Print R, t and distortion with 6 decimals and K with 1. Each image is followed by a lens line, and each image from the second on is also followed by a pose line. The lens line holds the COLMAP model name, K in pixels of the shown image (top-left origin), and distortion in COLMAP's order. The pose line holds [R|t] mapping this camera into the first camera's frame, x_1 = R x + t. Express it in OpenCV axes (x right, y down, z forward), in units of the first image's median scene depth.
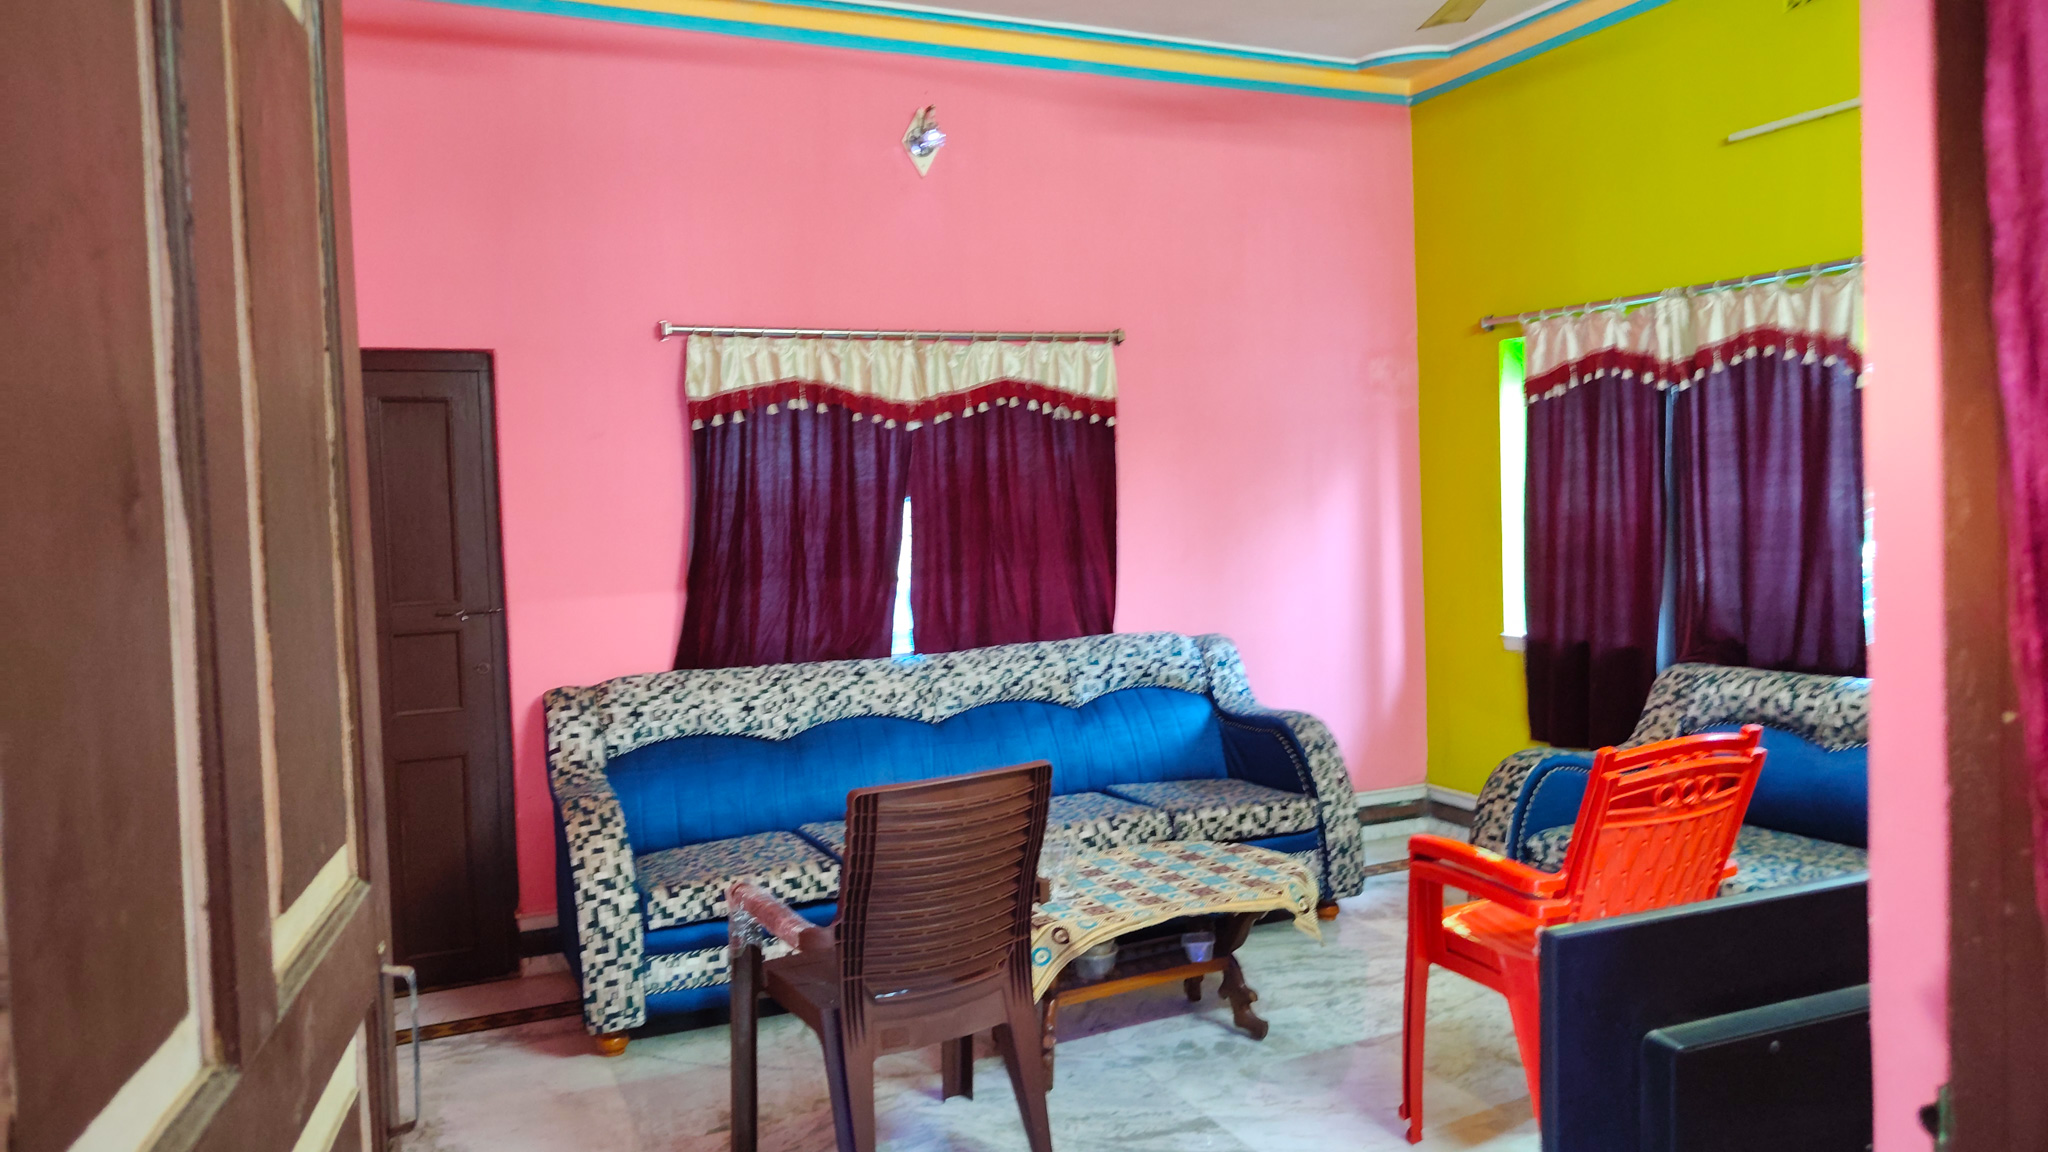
lens RADIAL K [[1497.0, 0, 1024.0], [0, 1497.0, 576.0], [0, 0, 1]] dist [-0.085243, -0.000062]
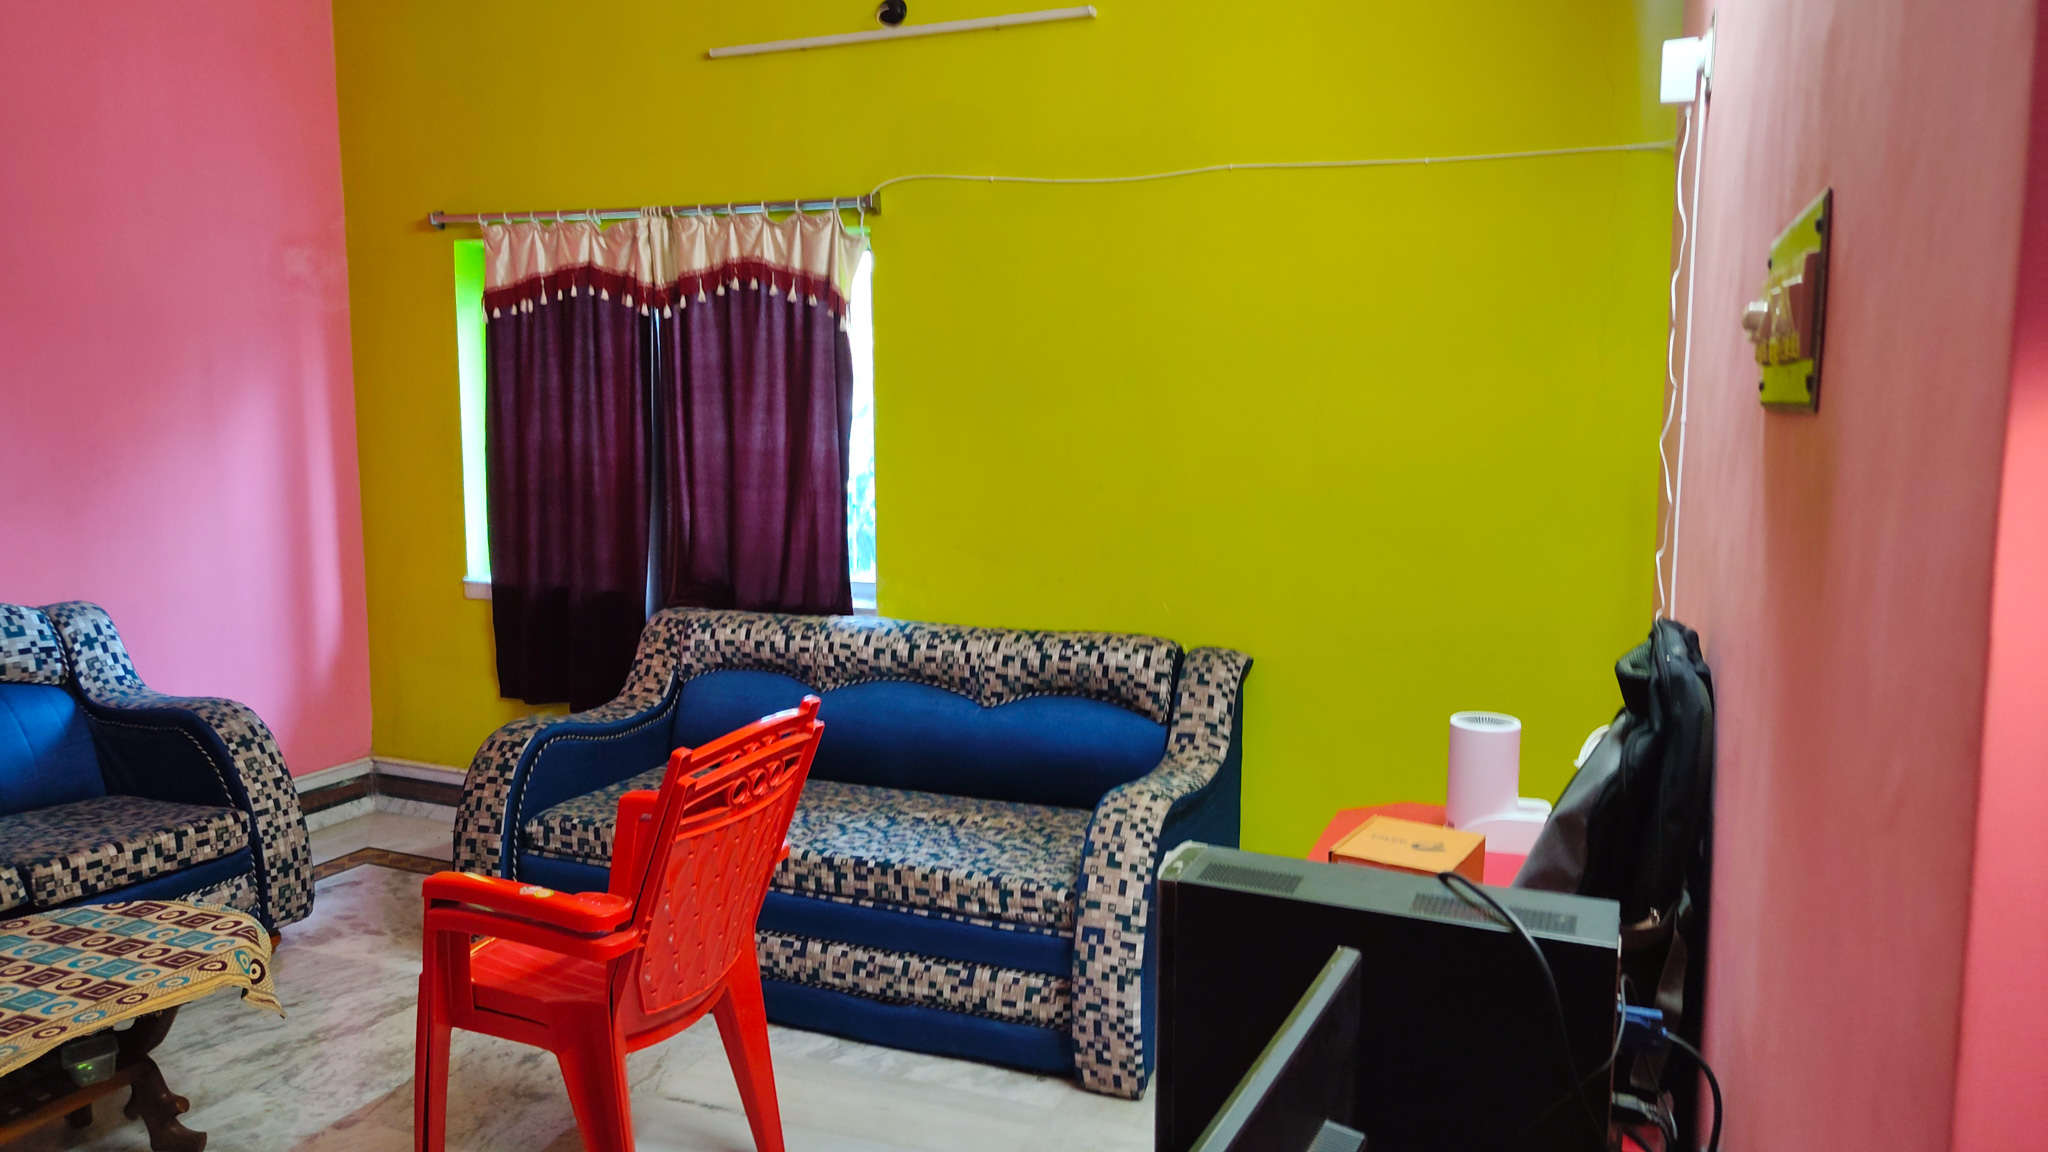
lens RADIAL K [[1394.1, 0, 1024.4], [0, 1394.1, 551.2], [0, 0, 1]] dist [-0.001546, -0.002831]
pose [[0.721427, -0.037583, 0.691470, -0.010305], [-0.004825, 0.998229, 0.059290, -0.031885], [-0.692474, -0.046109, 0.719968, 0.194264]]
